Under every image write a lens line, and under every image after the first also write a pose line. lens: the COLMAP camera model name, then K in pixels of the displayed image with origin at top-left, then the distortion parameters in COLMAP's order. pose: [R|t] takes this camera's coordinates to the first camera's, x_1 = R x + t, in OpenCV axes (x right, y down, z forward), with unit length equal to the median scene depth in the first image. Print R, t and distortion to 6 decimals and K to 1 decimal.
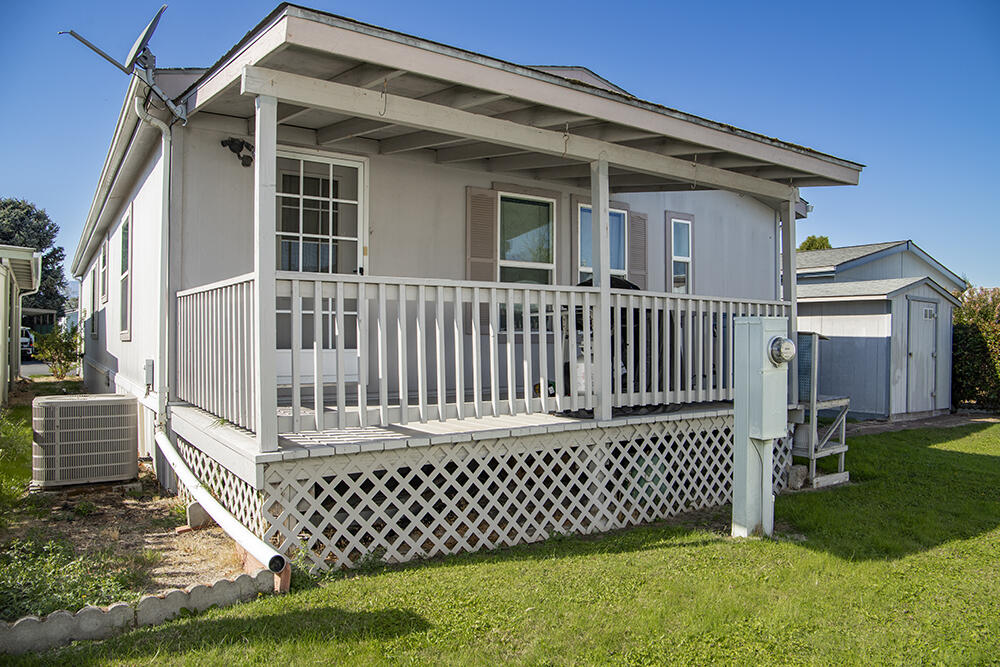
lens RADIAL K [[665.2, 0, 497.5], [0, 665.2, 337.4], [0, 0, 1]] dist [-0.038259, 0.001405]
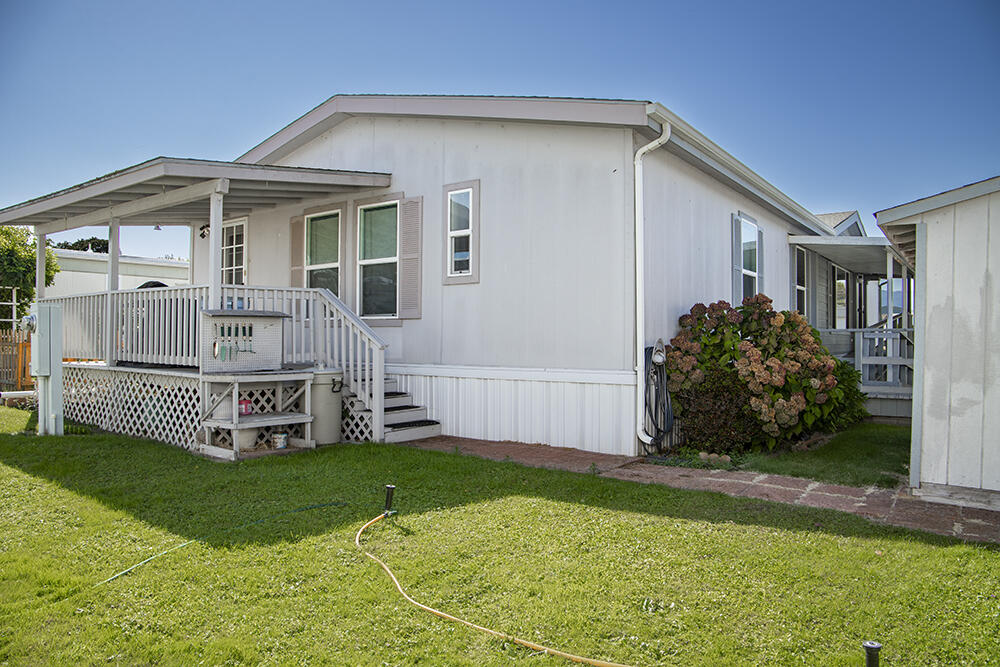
lens RADIAL K [[665.2, 0, 496.2], [0, 665.2, 331.2], [0, 0, 1]] dist [-0.038259, 0.001405]
pose [[0.320477, -0.011472, -0.947187, 1.704791], [-0.006659, 0.999875, -0.014363, 0.042168], [0.947233, 0.010910, 0.320361, 1.133895]]
